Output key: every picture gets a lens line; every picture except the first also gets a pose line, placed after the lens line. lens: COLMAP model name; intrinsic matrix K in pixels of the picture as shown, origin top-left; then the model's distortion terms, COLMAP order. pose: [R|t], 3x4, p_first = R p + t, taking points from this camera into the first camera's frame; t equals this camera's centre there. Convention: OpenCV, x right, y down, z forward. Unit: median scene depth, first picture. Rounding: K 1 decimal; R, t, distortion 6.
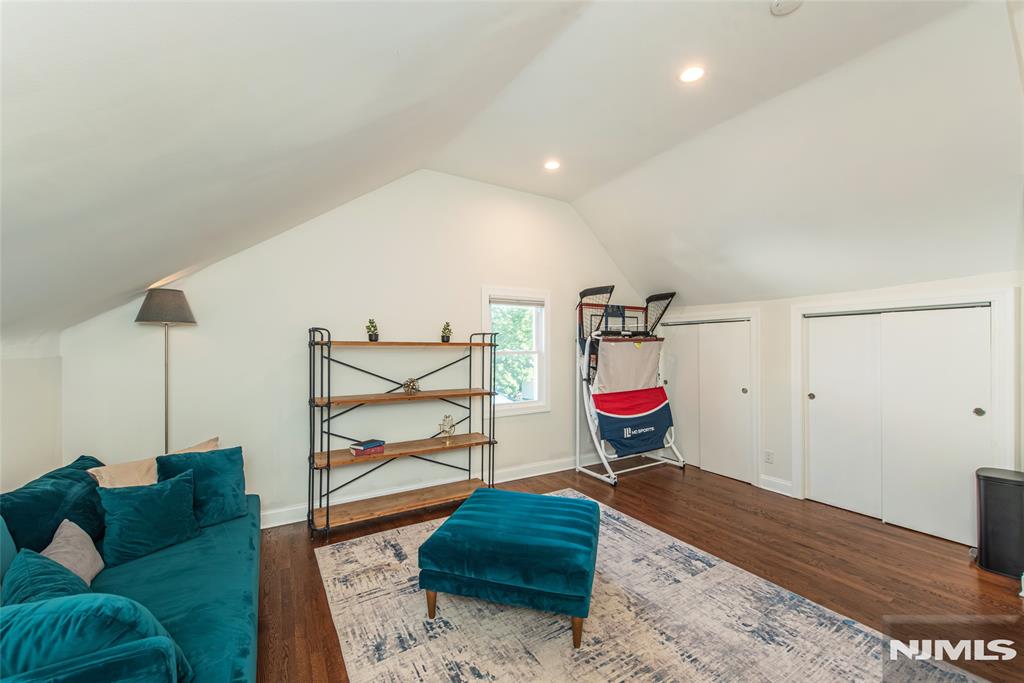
lens RADIAL K [[408.4, 0, 512.0], [0, 408.4, 341.5], [0, 0, 1]] dist [-0.000816, -0.000732]
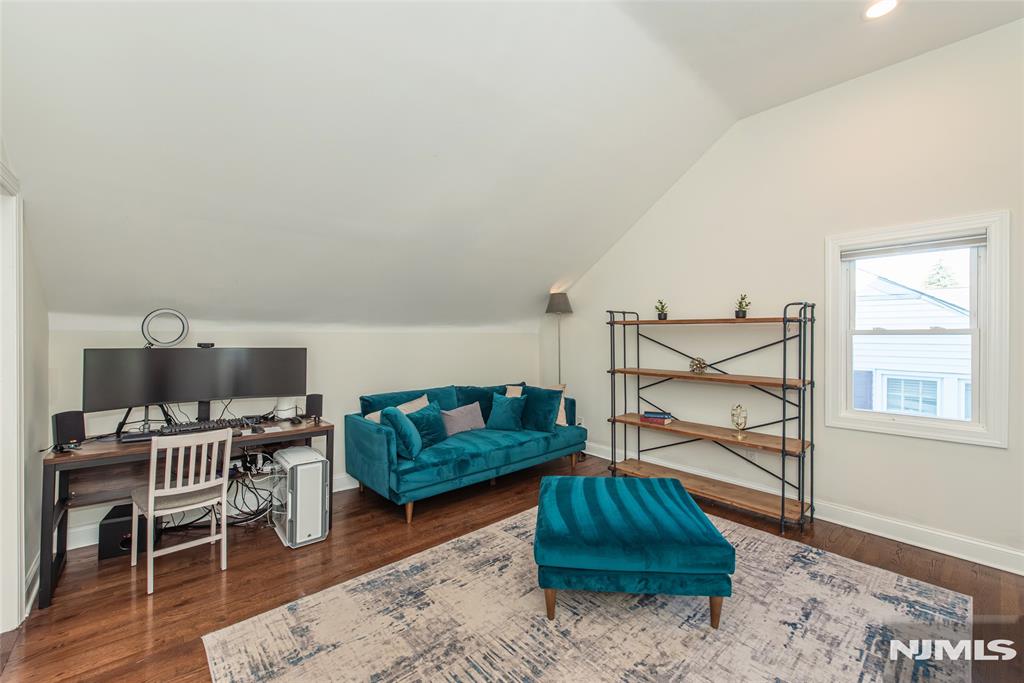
lens RADIAL K [[422.2, 0, 512.3], [0, 422.2, 328.9], [0, 0, 1]] dist [-0.001145, -0.000355]
pose [[0.160246, -0.000486, -0.987077, 0.685669], [0.025193, 0.999676, 0.003598, 0.009177], [0.986755, -0.025444, 0.160207, 0.435856]]
